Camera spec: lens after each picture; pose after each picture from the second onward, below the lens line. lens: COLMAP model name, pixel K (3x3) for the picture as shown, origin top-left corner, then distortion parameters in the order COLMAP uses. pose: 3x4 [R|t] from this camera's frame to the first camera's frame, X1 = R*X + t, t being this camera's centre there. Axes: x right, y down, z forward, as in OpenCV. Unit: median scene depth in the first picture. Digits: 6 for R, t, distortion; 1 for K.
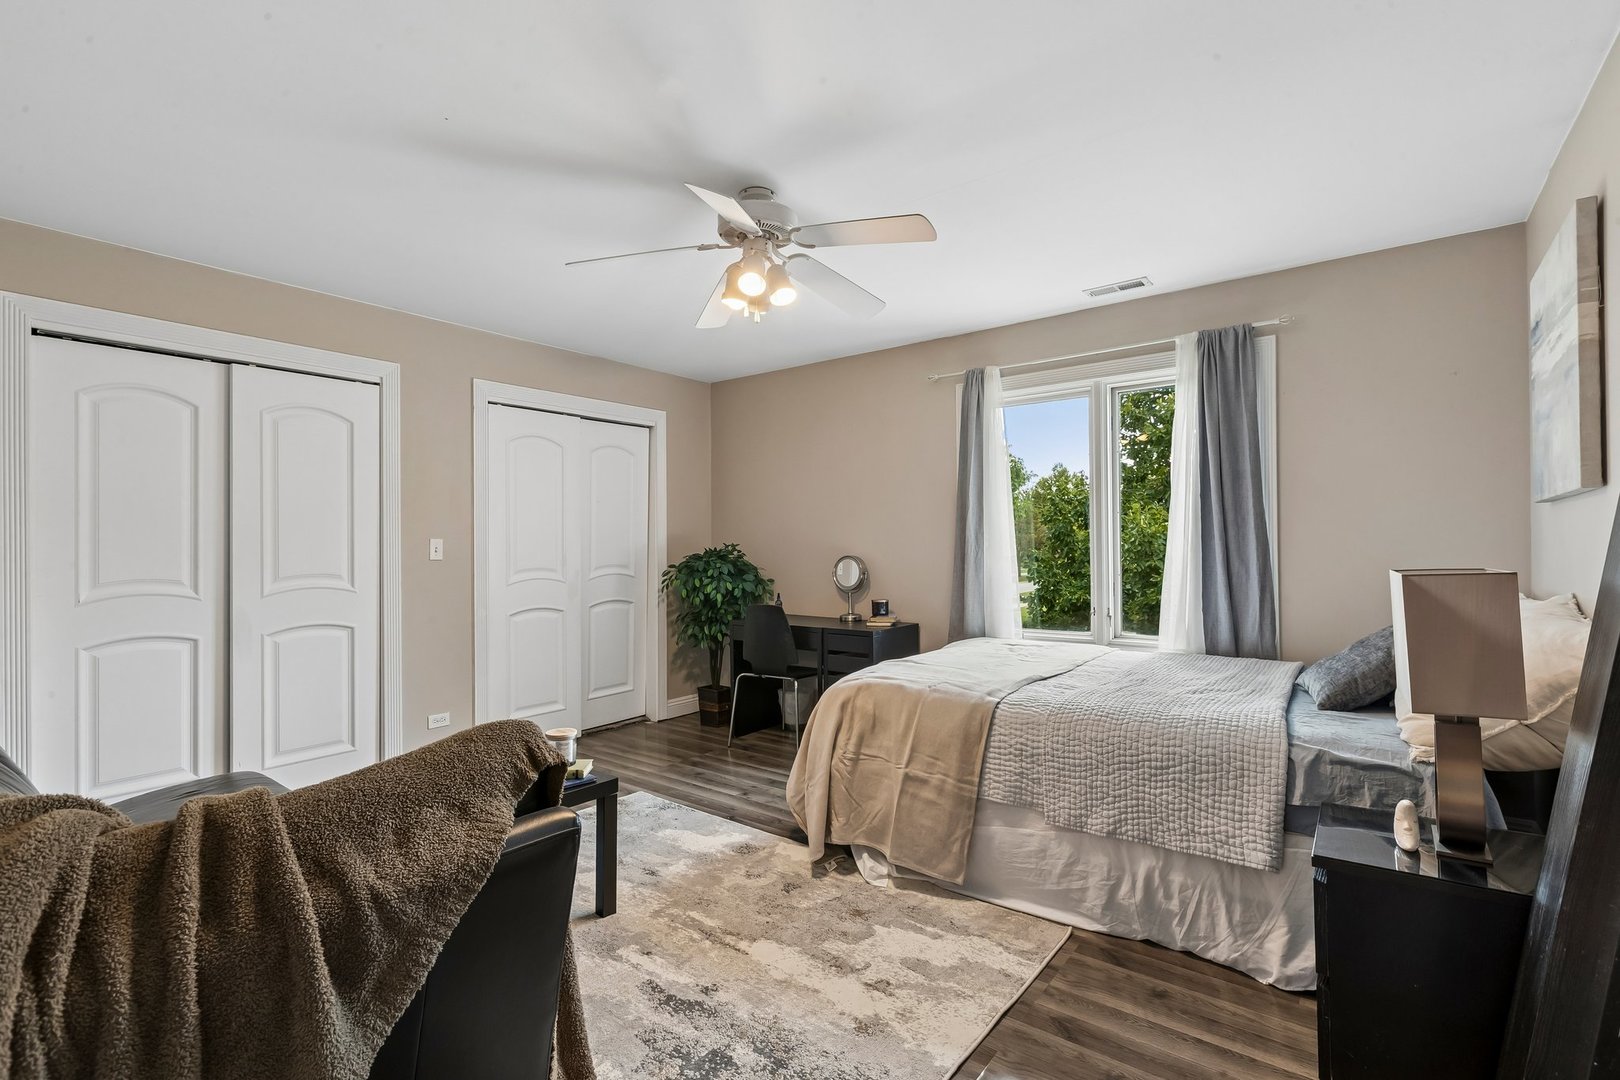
lens RADIAL K [[739.7, 0, 800.6], [0, 739.7, 549.1], [0, 0, 1]] dist [-0.001624, -0.000826]
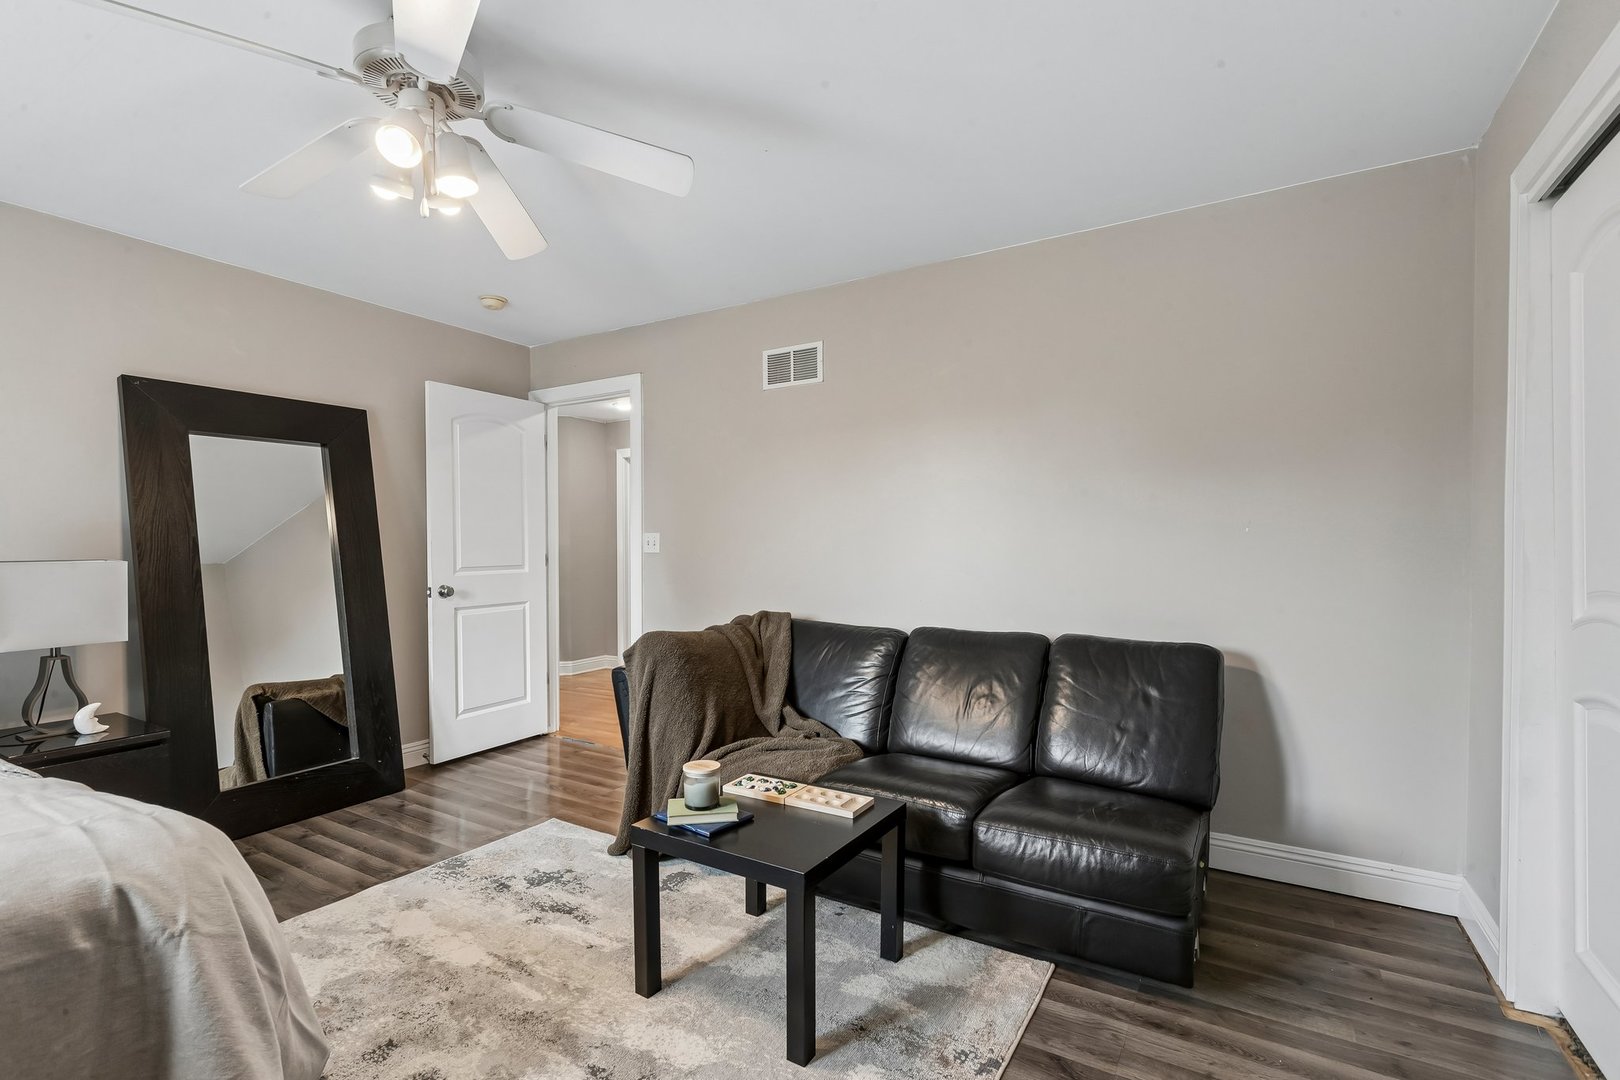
lens RADIAL K [[739.7, 0, 807.9], [0, 739.7, 542.6], [0, 0, 1]] dist [-0.001624, -0.000826]
pose [[-0.992094, 0.009261, -0.125156, -0.401365], [0.008730, 0.999950, 0.004795, -0.001125], [0.125194, 0.003664, -0.992125, 2.153743]]
